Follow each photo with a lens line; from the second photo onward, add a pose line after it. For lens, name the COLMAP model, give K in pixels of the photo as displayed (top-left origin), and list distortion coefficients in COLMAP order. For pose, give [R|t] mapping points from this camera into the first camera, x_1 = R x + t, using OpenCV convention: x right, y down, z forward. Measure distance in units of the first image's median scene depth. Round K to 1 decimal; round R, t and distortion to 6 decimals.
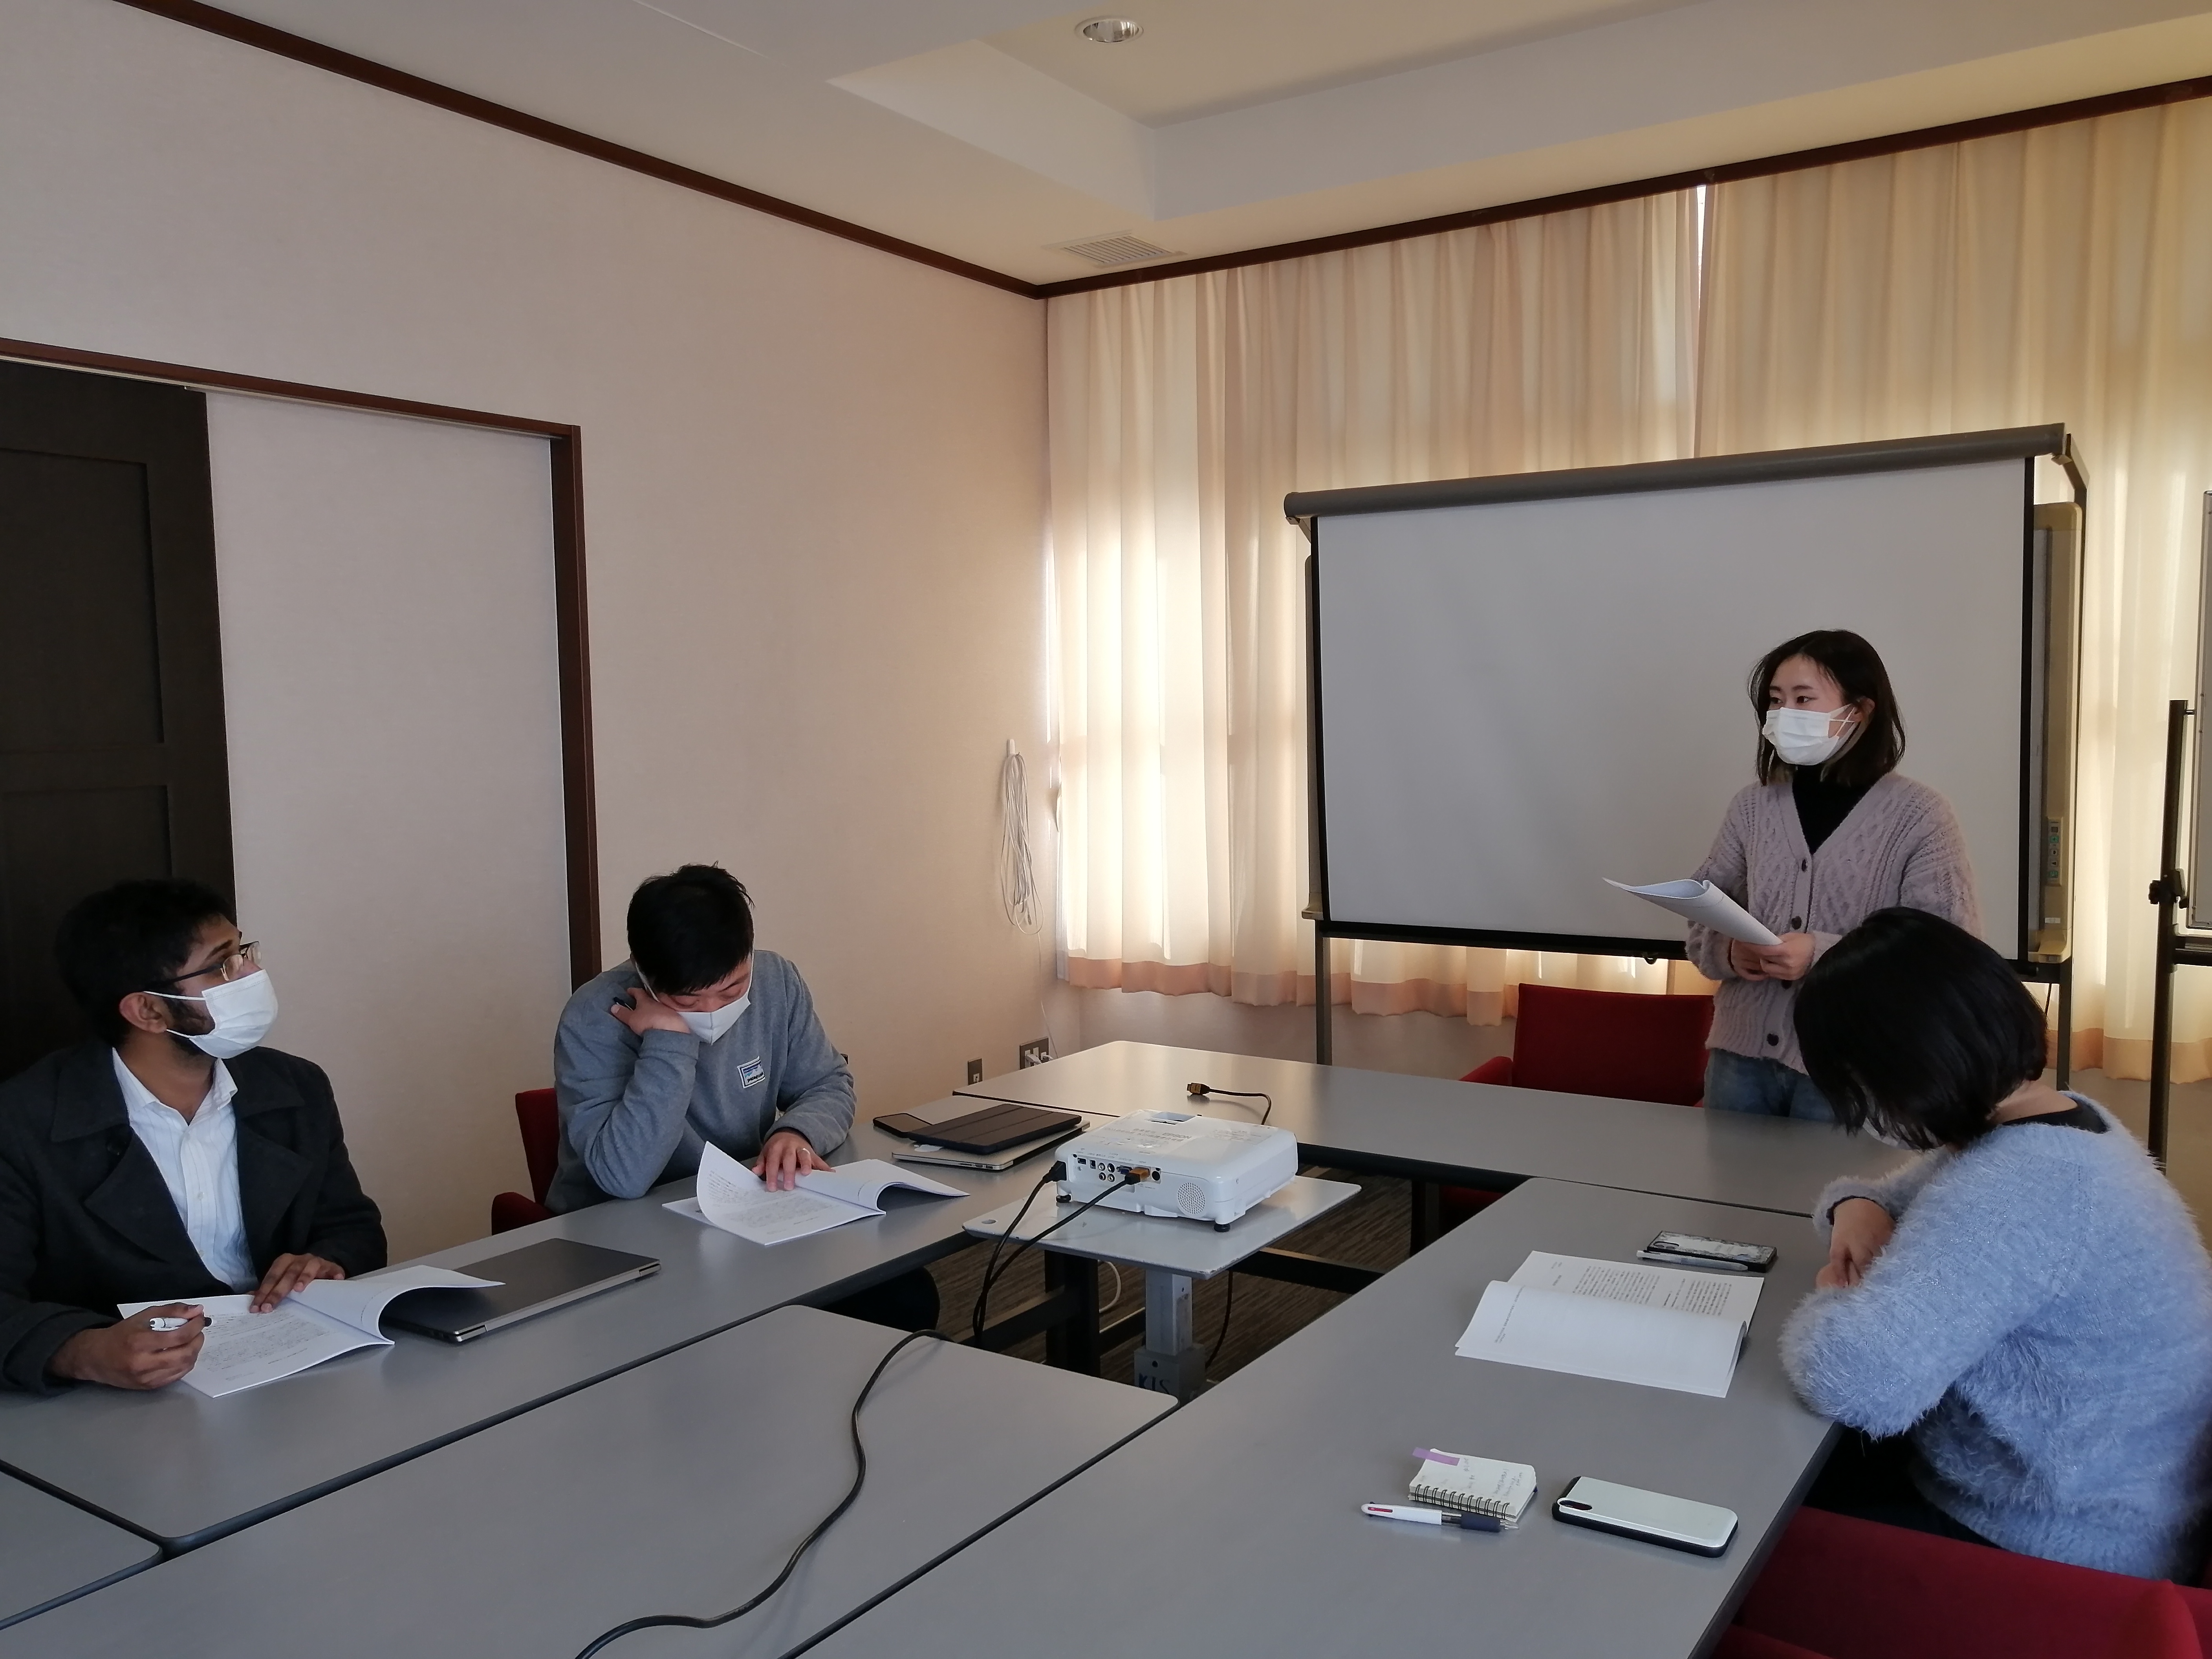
lens RADIAL K [[1733.7, 0, 1103.7], [0, 1733.7, 824.0], [0, 0, 1]] dist [0.013738, 0.004399]
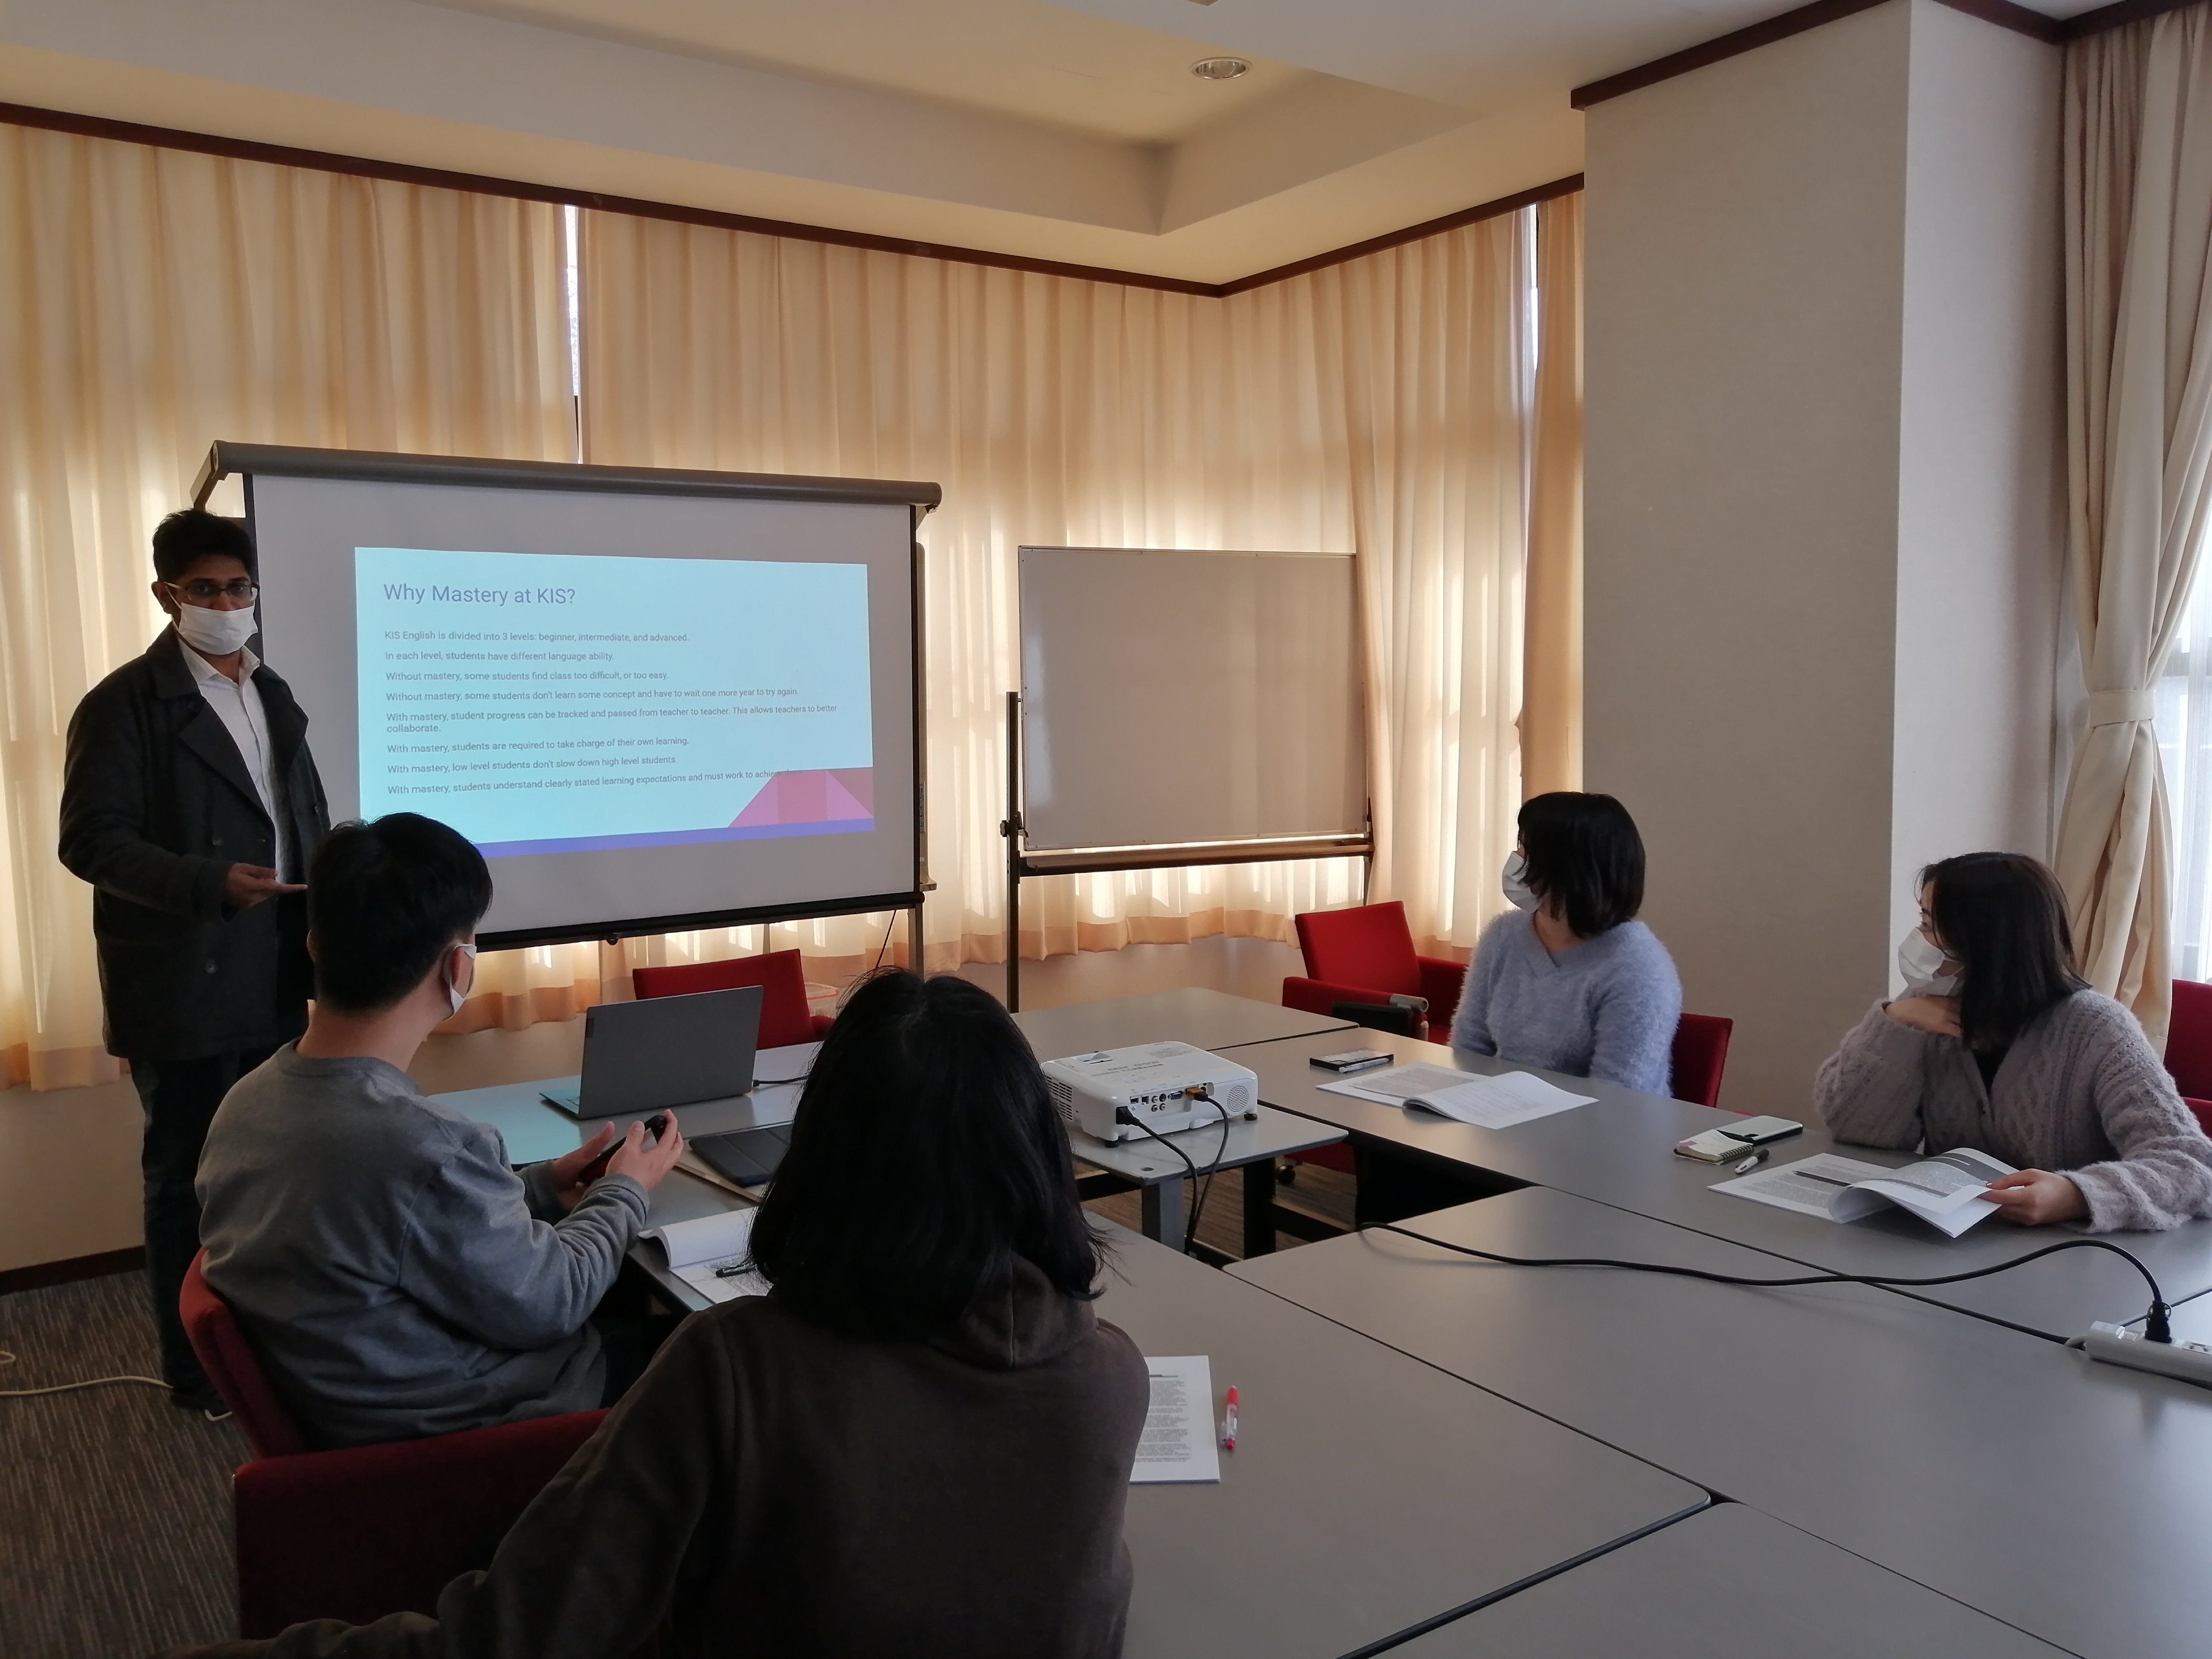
lens RADIAL K [[1733.7, 0, 1103.2], [0, 1733.7, 835.5], [0, 0, 1]] dist [0.013738, 0.004399]
pose [[0.376656, -0.071531, 0.923587, -0.551659], [0.075907, 0.996045, 0.046186, -0.011309], [-0.923238, 0.052711, 0.380596, 0.331256]]
